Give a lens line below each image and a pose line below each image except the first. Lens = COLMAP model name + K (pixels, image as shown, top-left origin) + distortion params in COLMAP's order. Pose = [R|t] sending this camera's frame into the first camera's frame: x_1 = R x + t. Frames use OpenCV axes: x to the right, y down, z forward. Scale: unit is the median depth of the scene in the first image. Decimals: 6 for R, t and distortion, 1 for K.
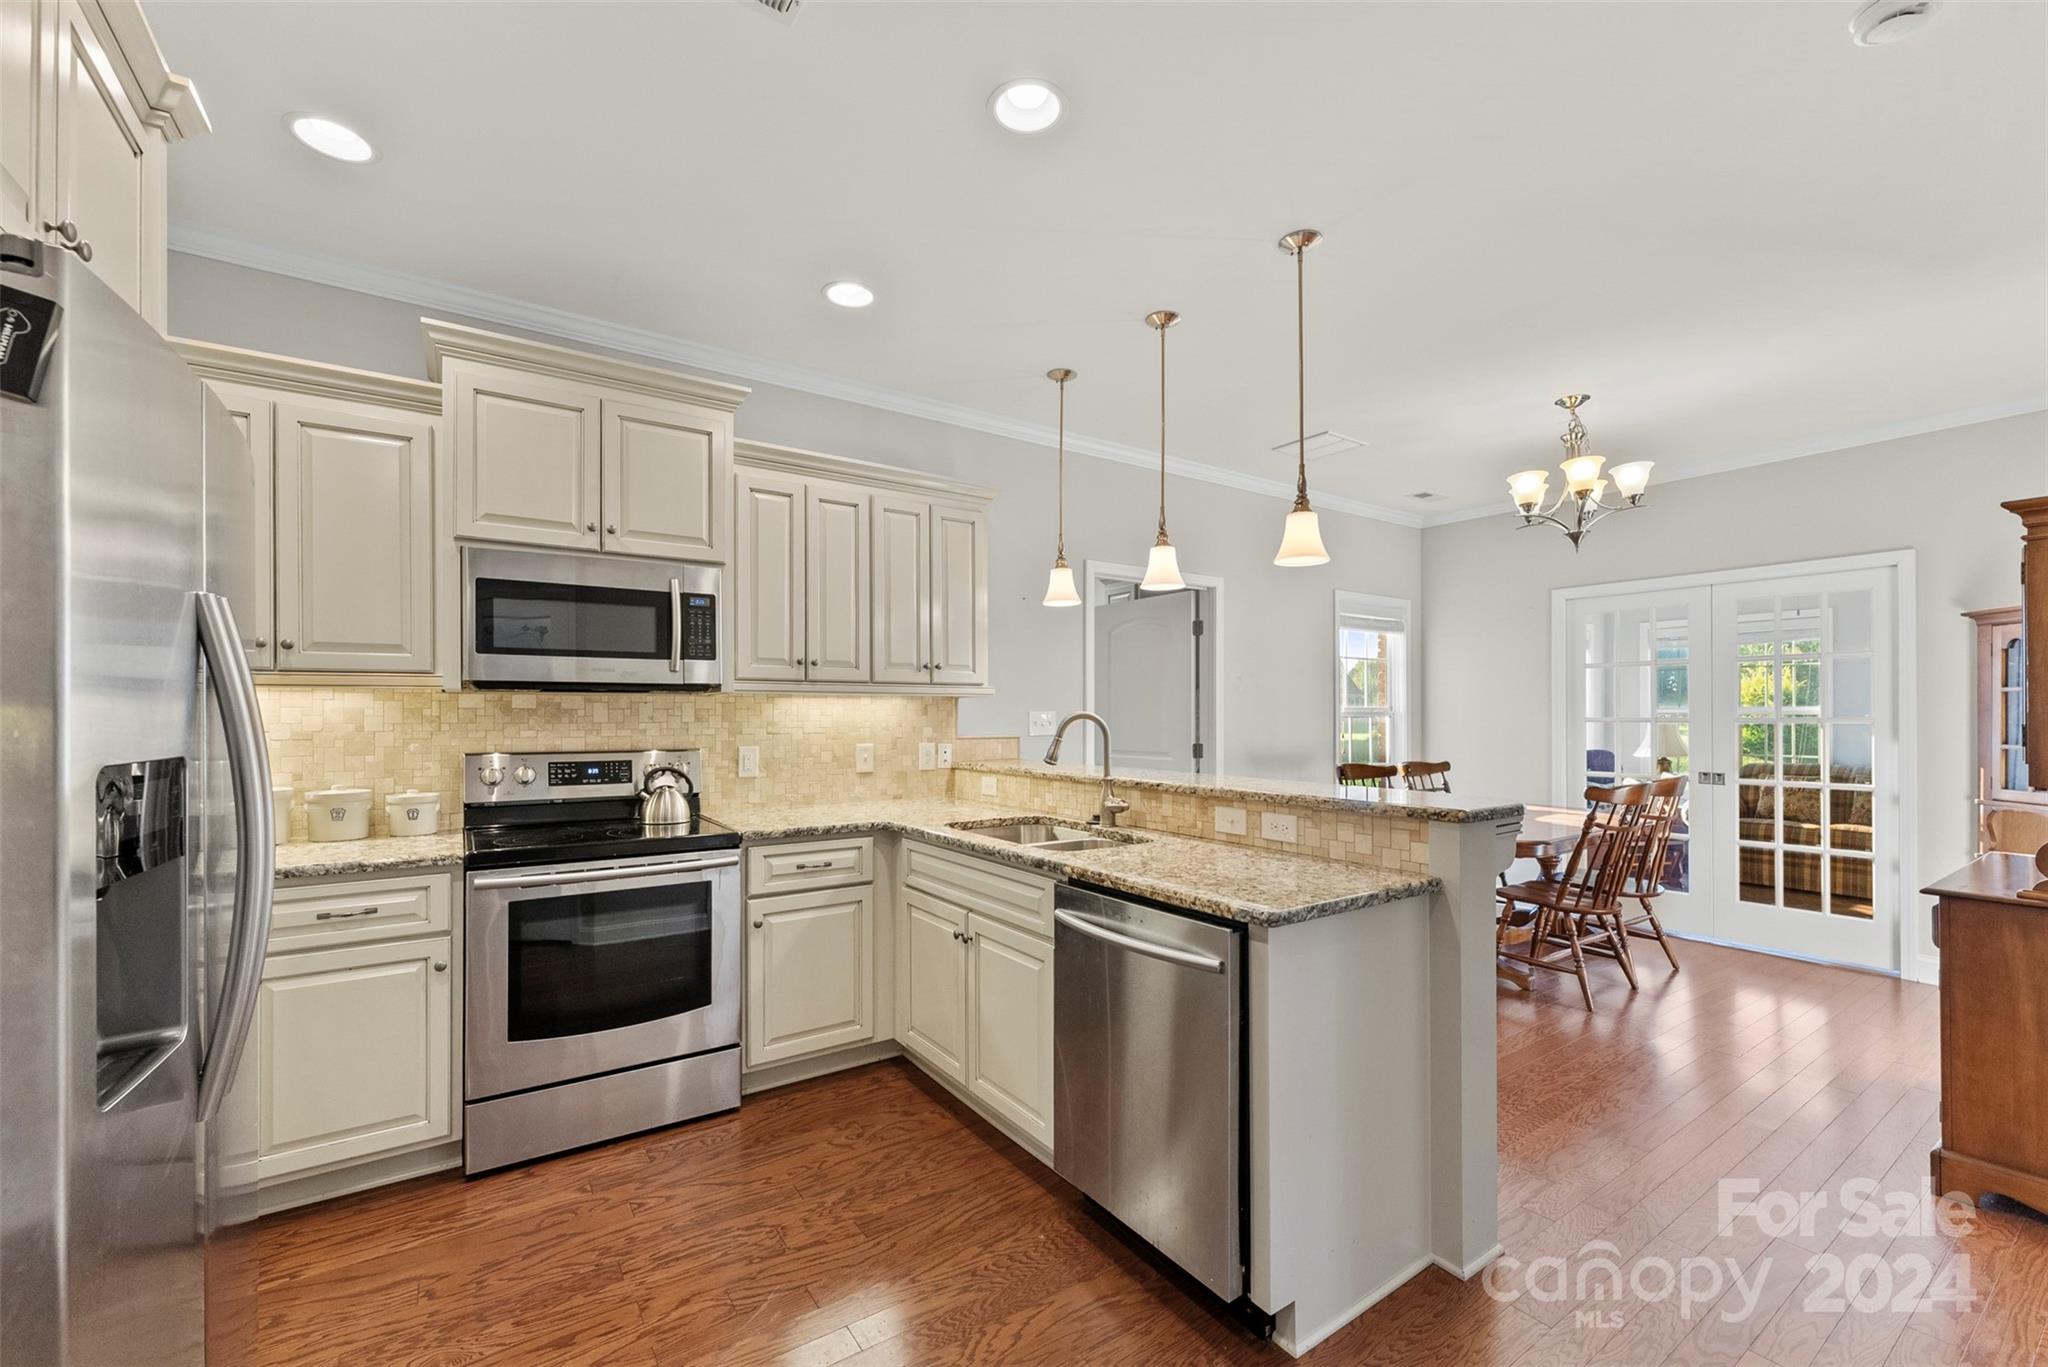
lens RADIAL K [[836.1, 0, 1022.7], [0, 836.1, 713.5], [0, 0, 1]] dist [-0.001345, -0.000123]
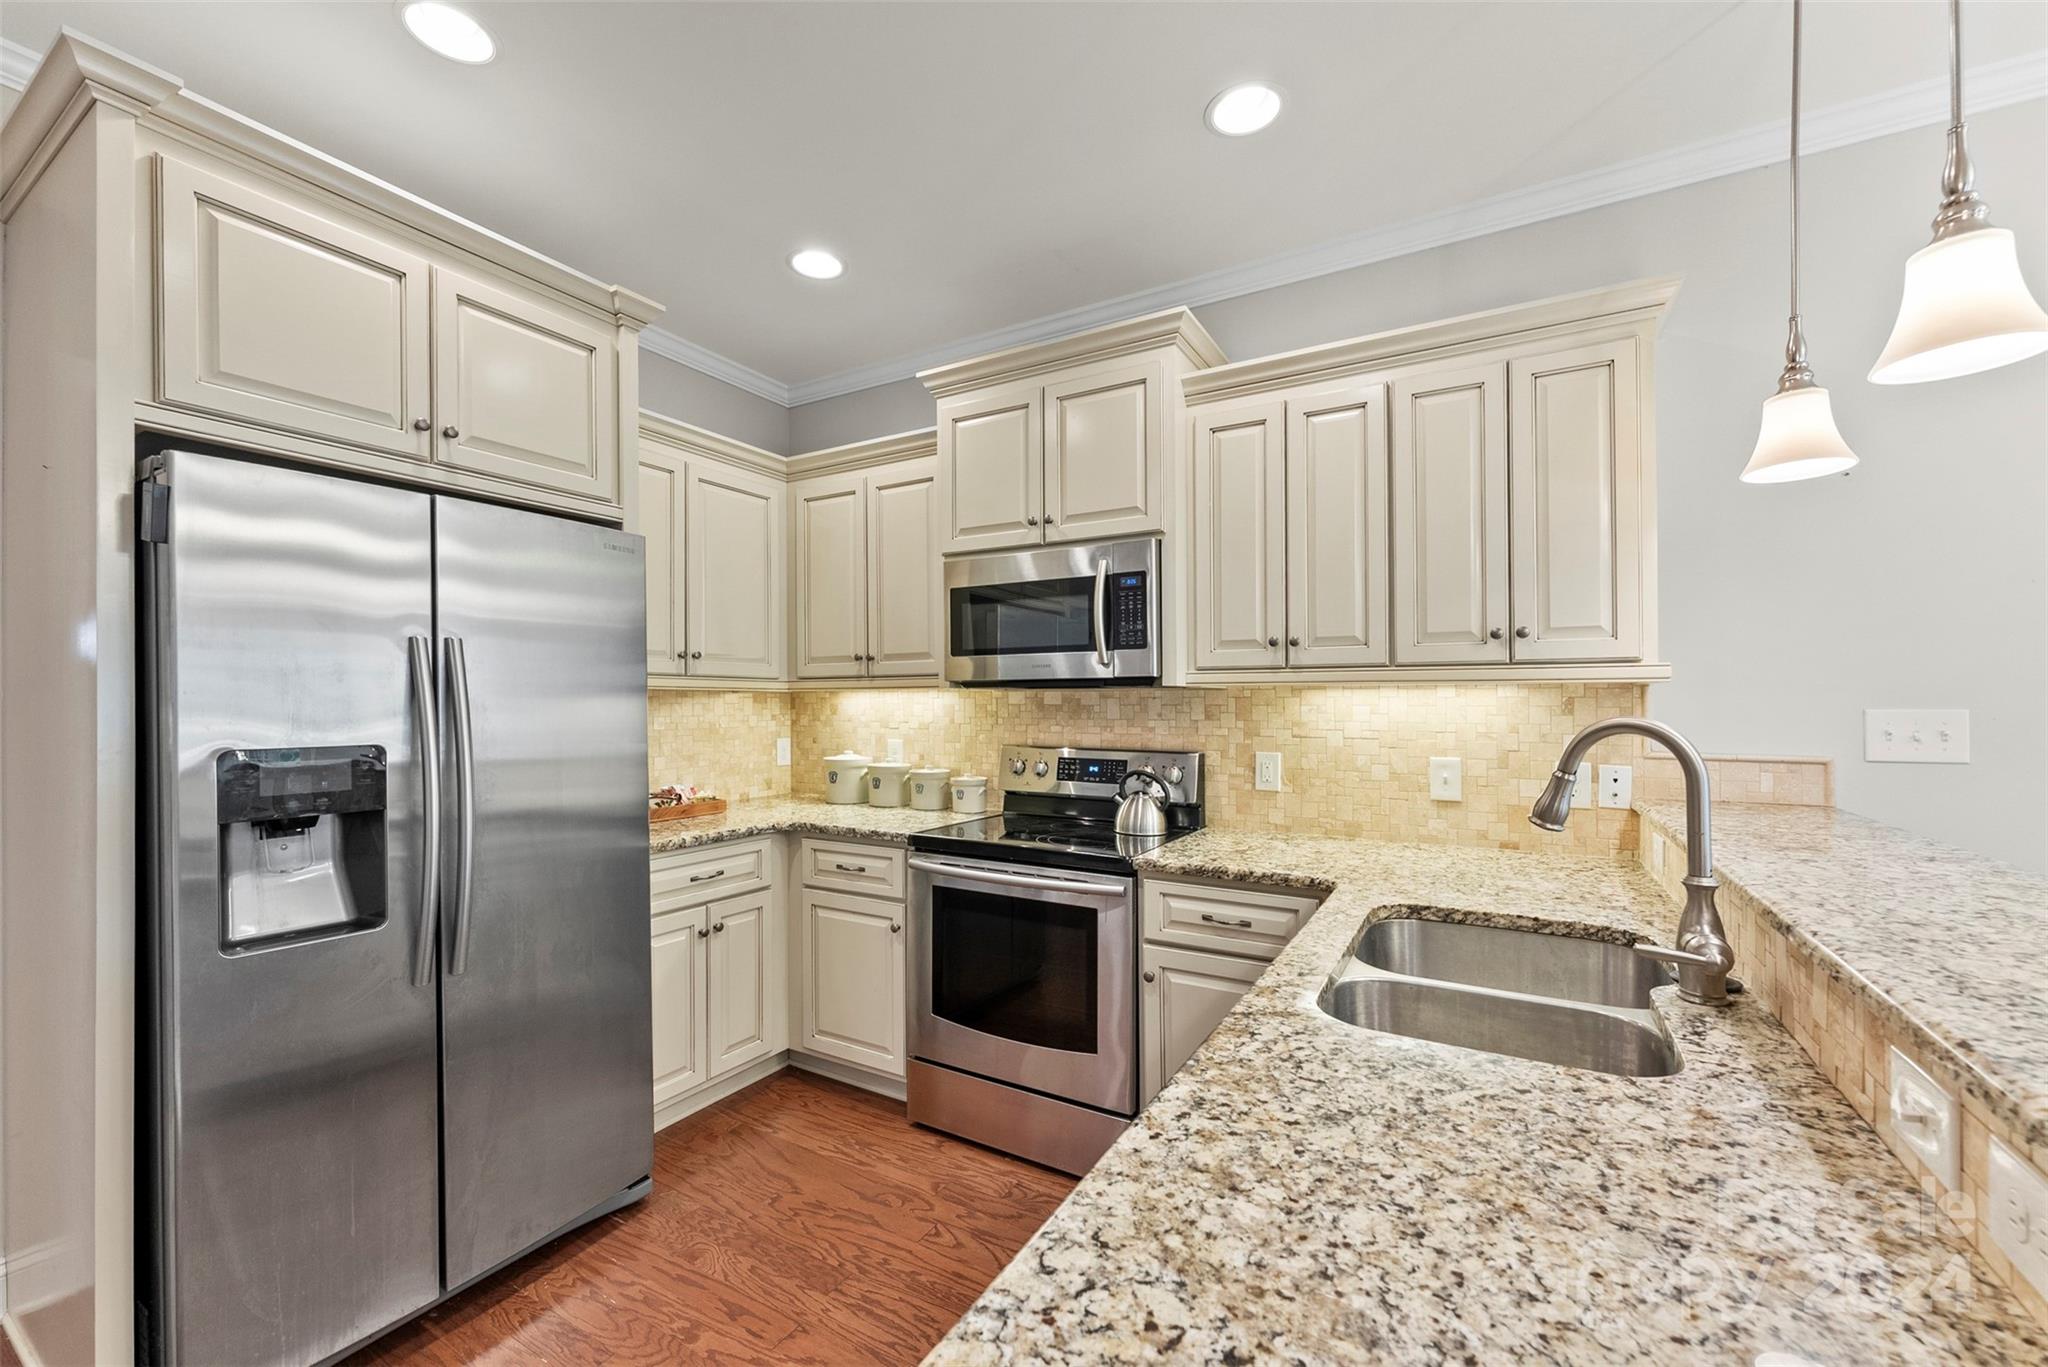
lens RADIAL K [[822.7, 0, 1018.4], [0, 822.7, 701.0], [0, 0, 1]] dist [-0.000943, -0.000038]
pose [[0.421760, 0.000432, -0.906707, 0.317964], [0.001247, 0.999999, 0.001056, -0.011436], [0.906707, -0.001576, 0.421759, 0.515217]]
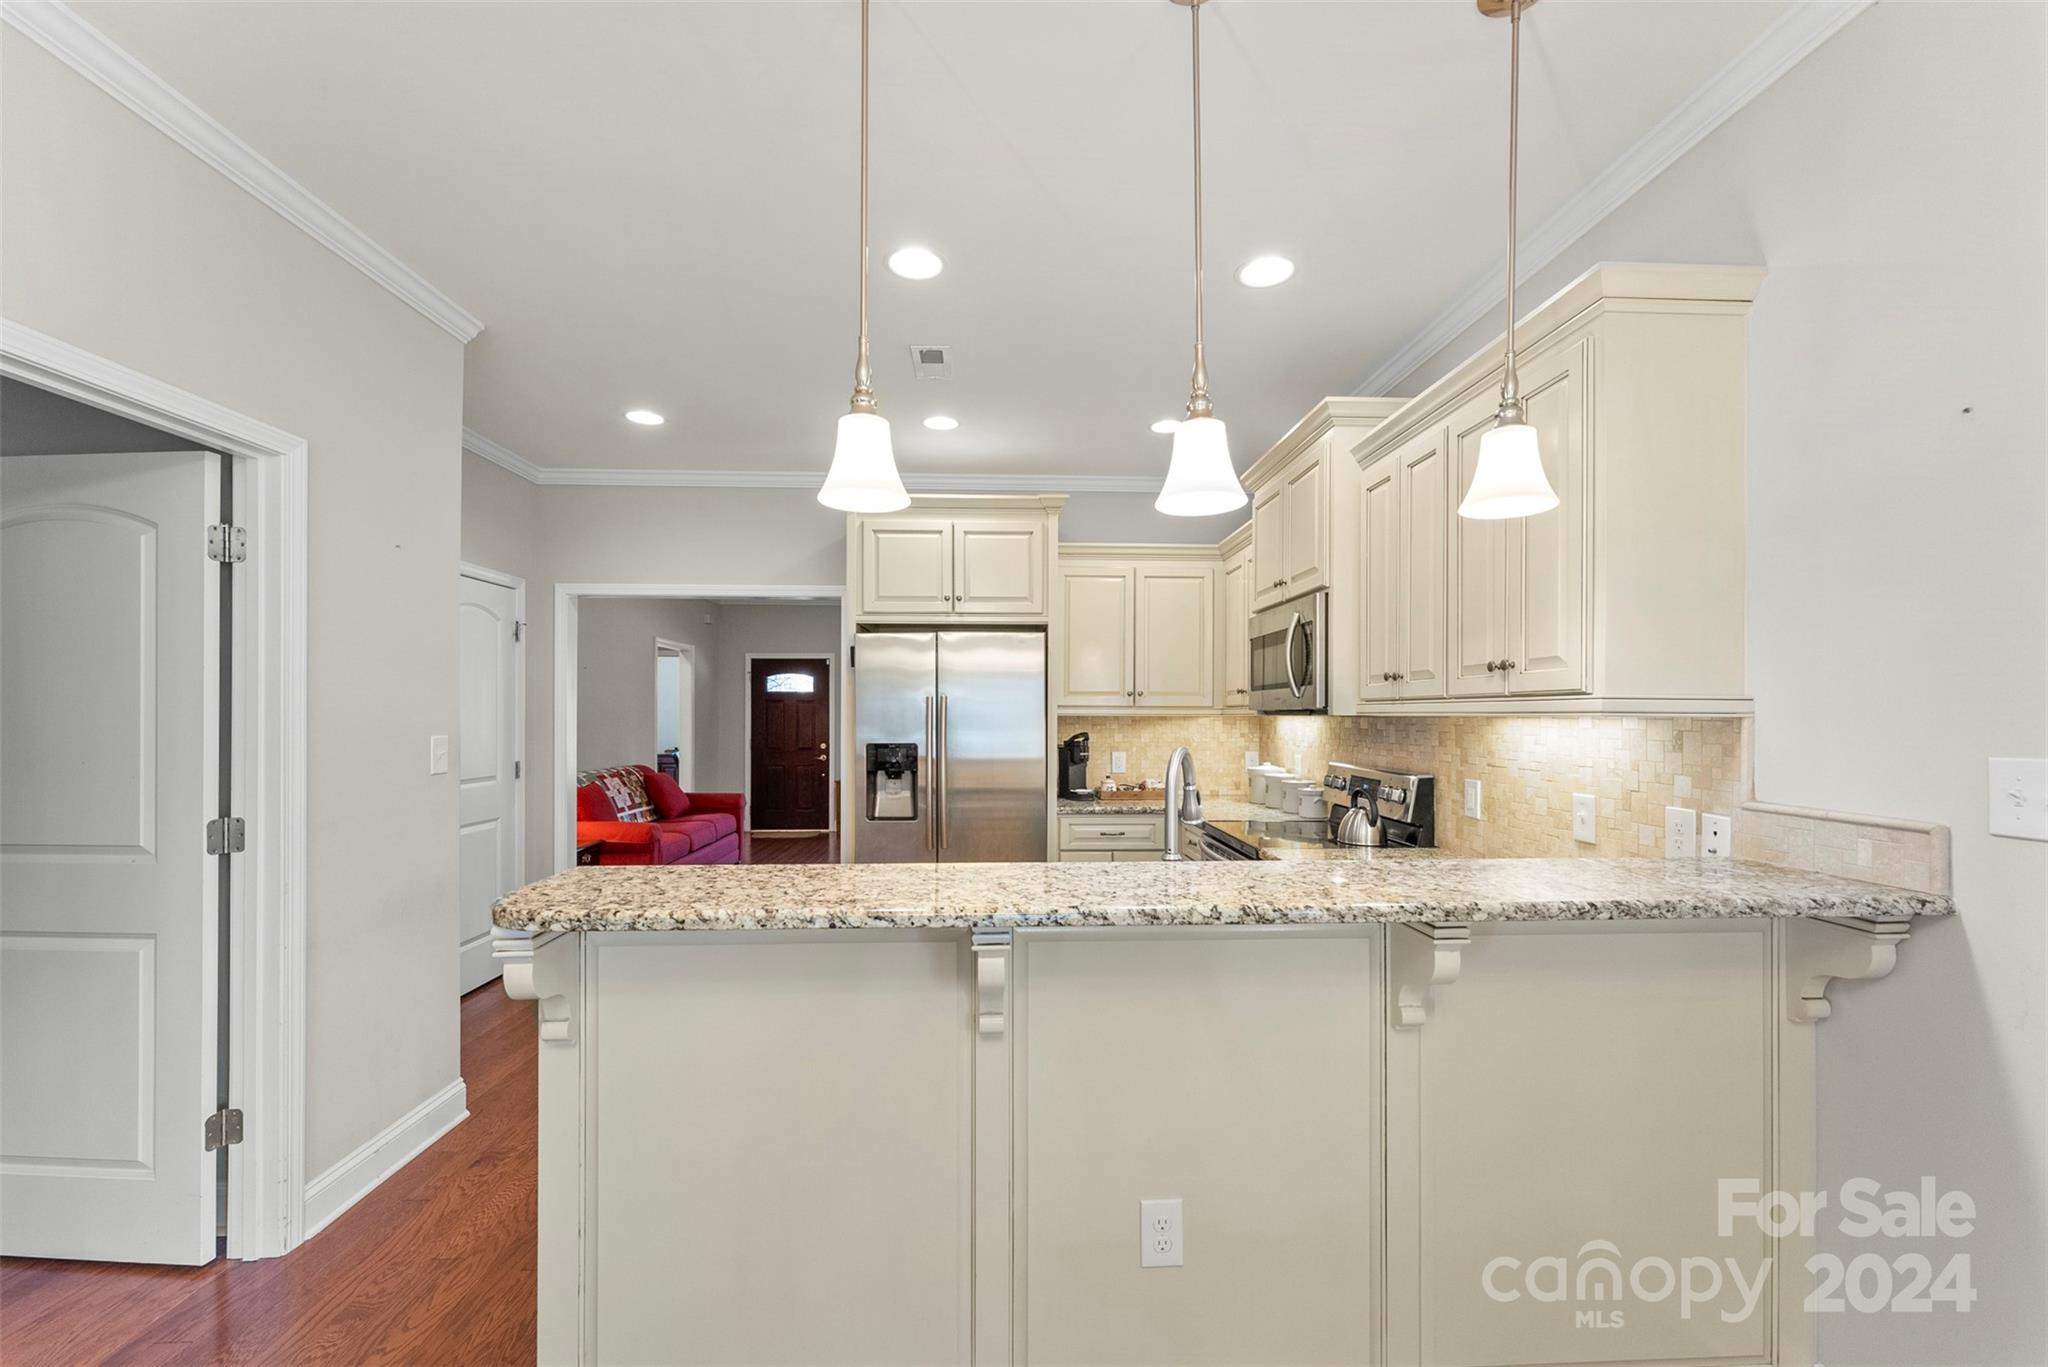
lens RADIAL K [[836.1, 0, 1022.7], [0, 836.1, 713.5], [0, 0, 1]] dist [-0.001345, -0.000123]
pose [[-0.531937, -0.000797, -0.846783, 0.662799], [0.001232, 0.999998, -0.001715, -0.026373], [0.846783, -0.001956, -0.531935, 1.201319]]
